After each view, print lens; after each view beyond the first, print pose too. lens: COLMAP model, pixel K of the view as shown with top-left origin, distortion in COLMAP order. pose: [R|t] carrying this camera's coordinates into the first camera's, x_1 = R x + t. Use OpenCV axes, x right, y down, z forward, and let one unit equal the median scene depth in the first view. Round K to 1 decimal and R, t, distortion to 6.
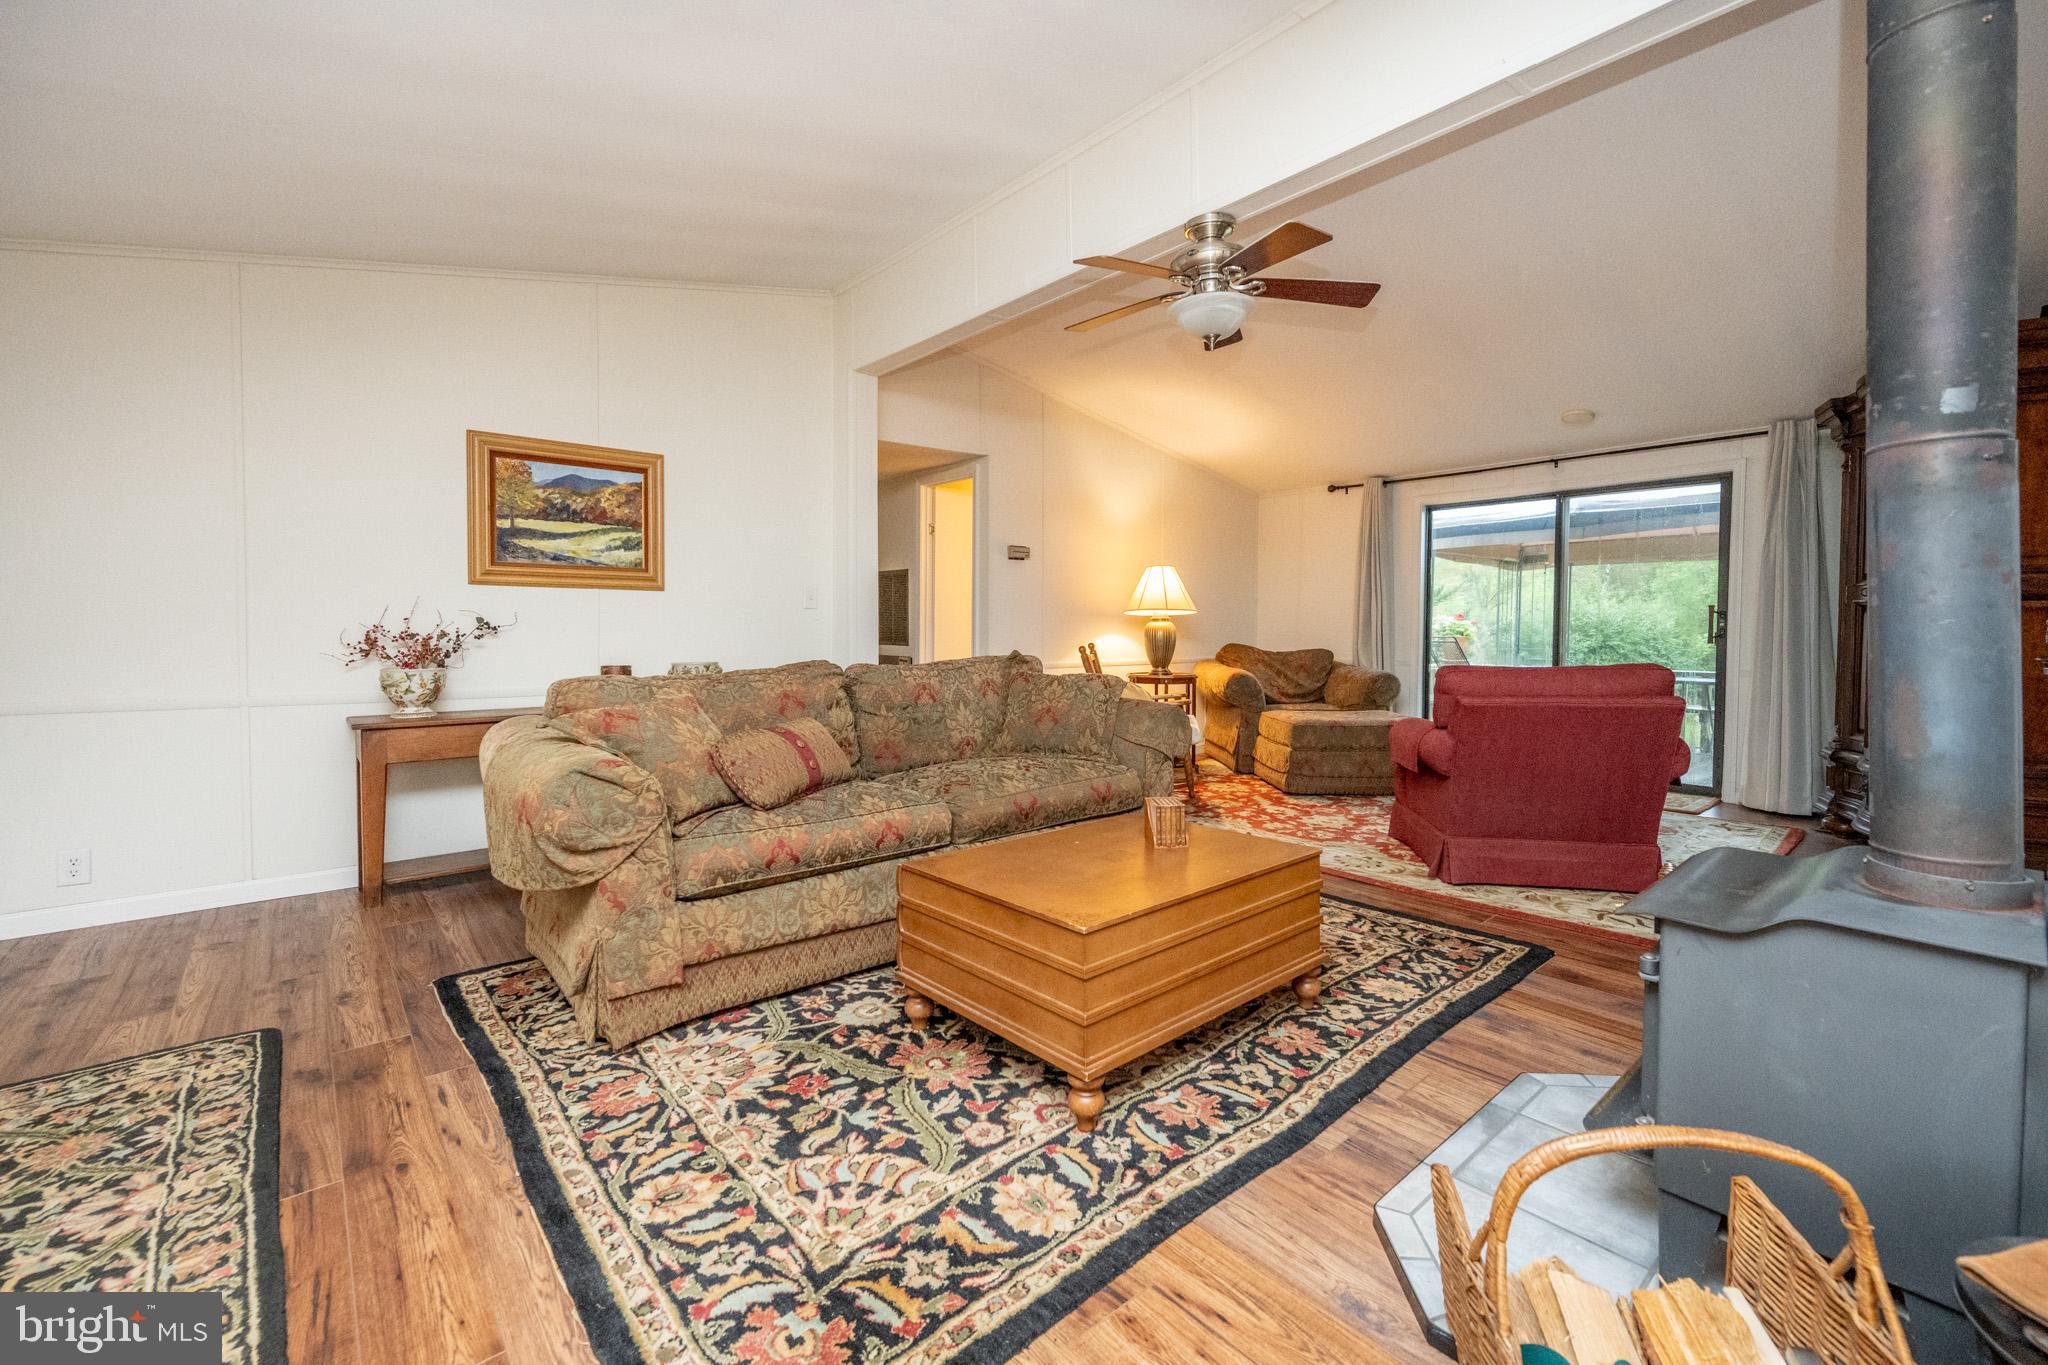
lens RADIAL K [[908.6, 0, 1028.0], [0, 908.6, 657.1], [0, 0, 1]] dist [0.000806, 0.001740]
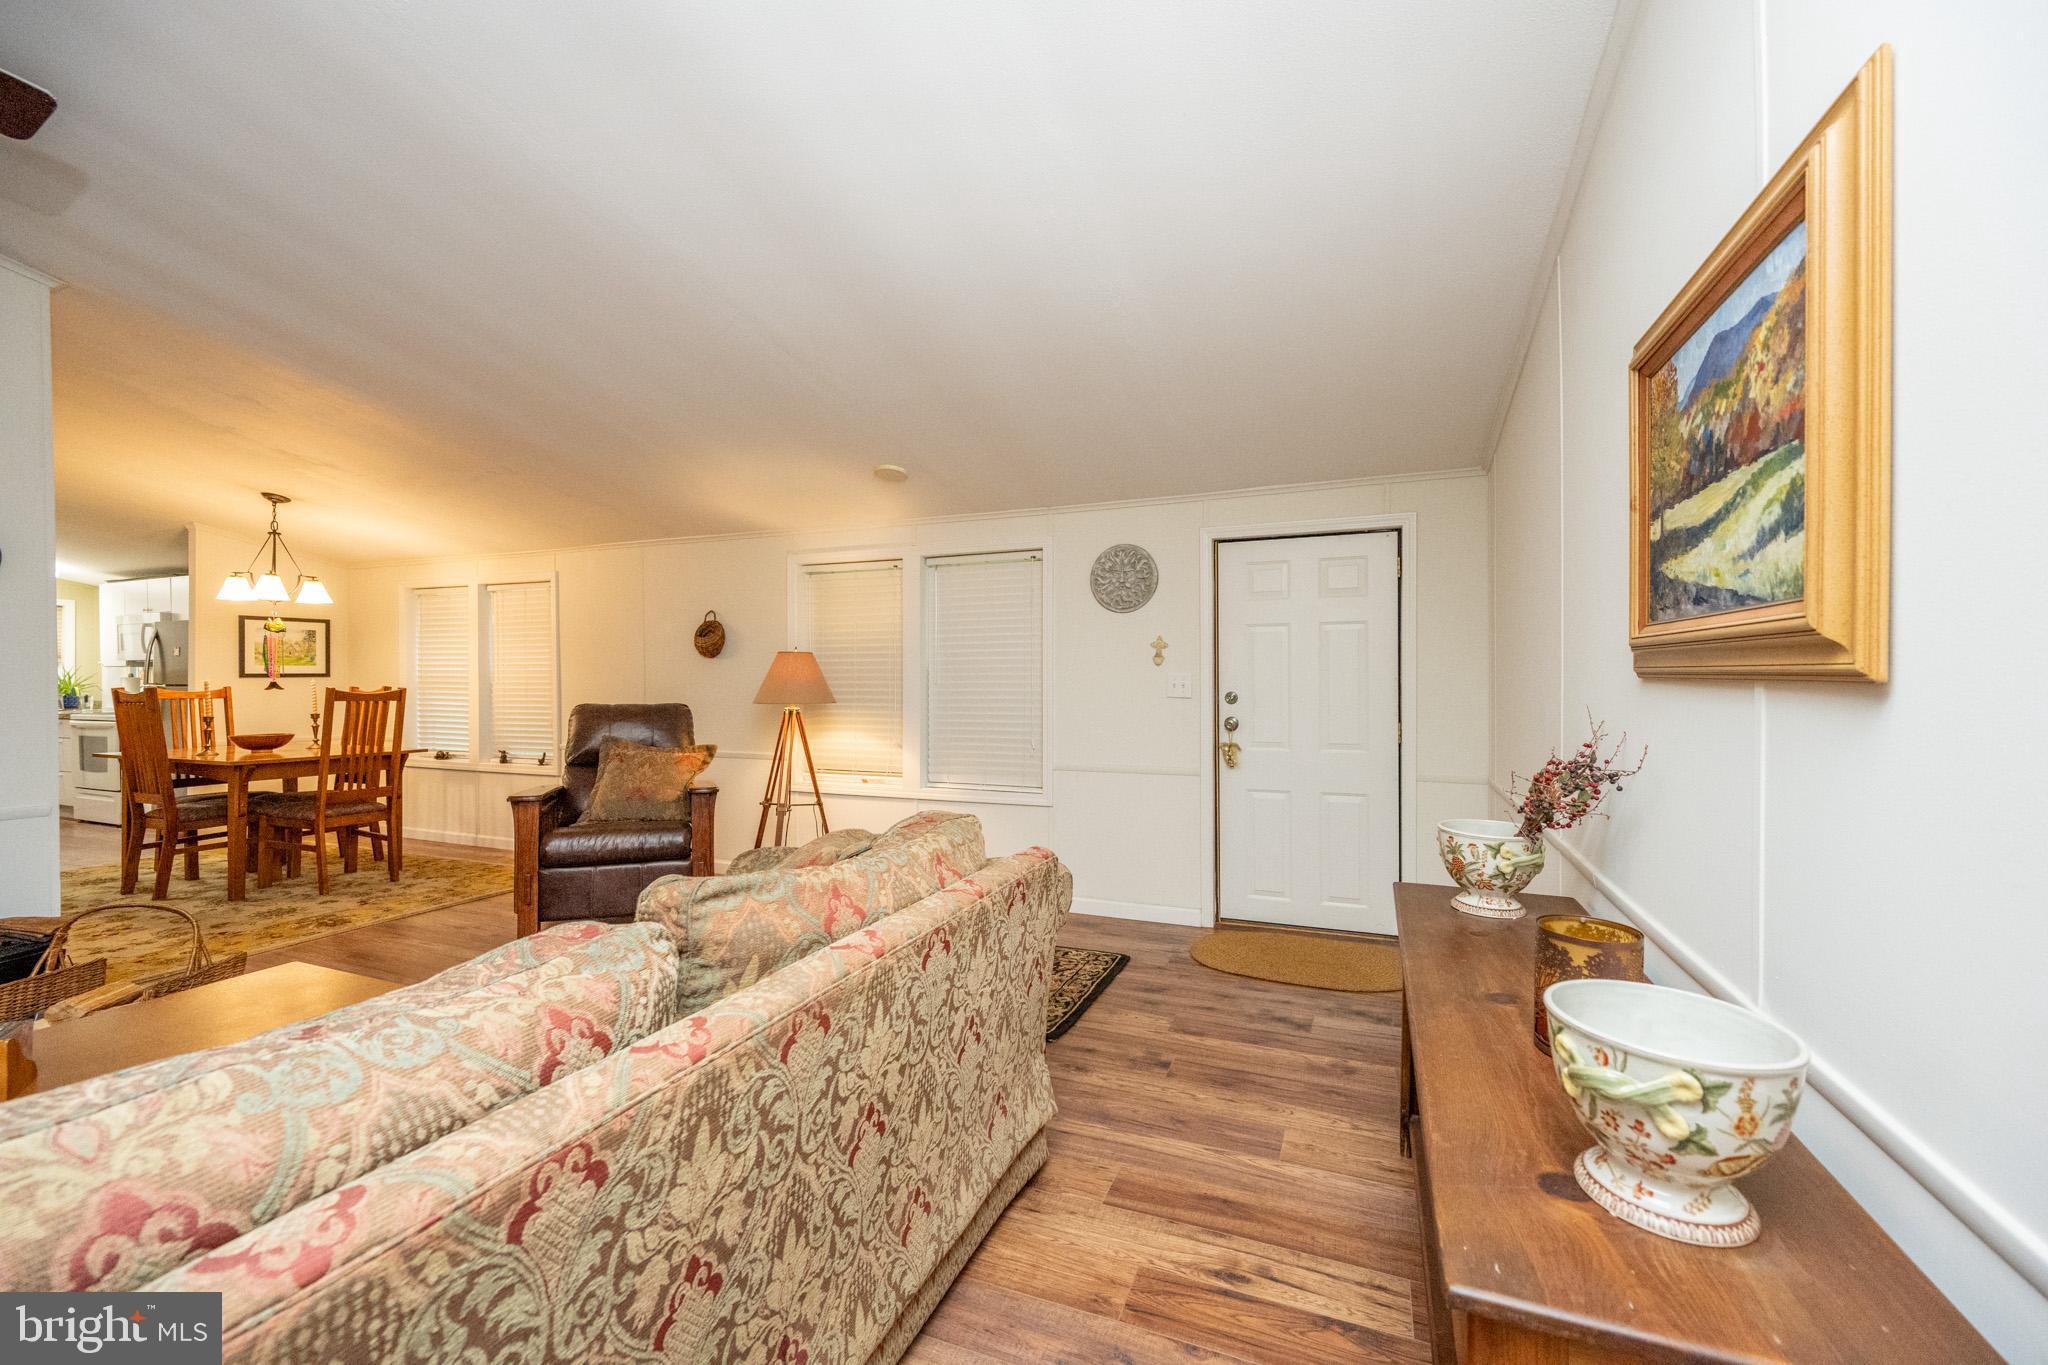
lens RADIAL K [[825.0, 0, 1026.7], [0, 825.0, 679.3], [0, 0, 1]] dist [-0.001208, 0.000003]
pose [[-0.888527, 0.003451, -0.458811, -0.229062], [-0.011076, 0.999519, 0.028967, -0.134016], [0.458690, 0.030820, -0.888062, 1.866486]]
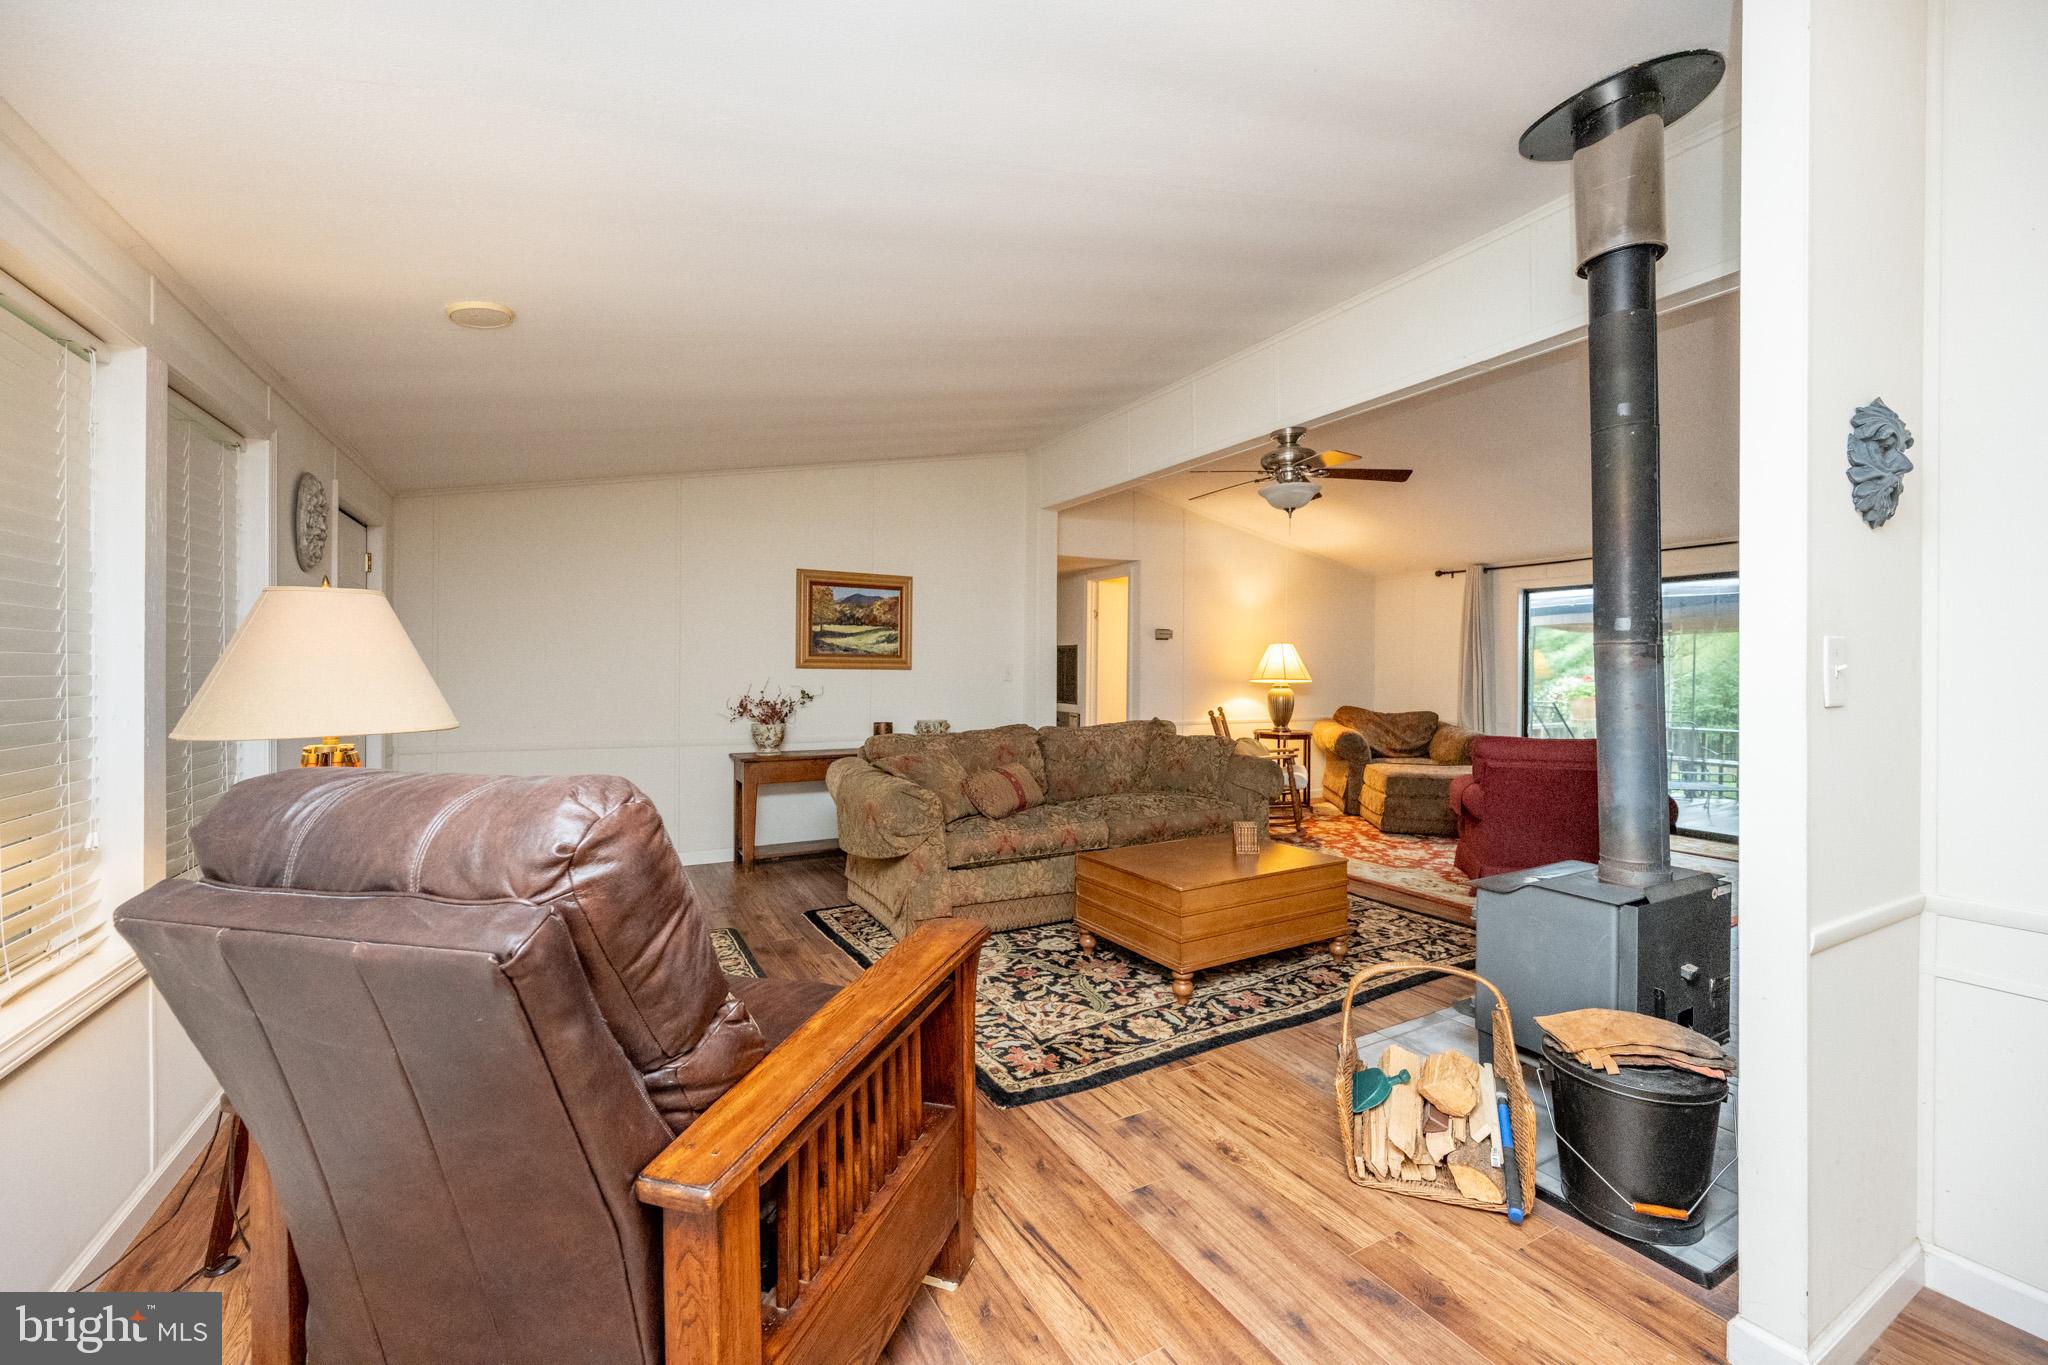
lens RADIAL K [[857.3, 0, 1004.5], [0, 857.3, 673.8], [0, 0, 1]] dist [0.000648, 0.000102]
pose [[0.978214, 0.006312, -0.207505, 0.048699], [-0.012423, 0.999526, -0.028157, -0.052497], [0.207229, 0.030121, 0.977829, -0.527208]]
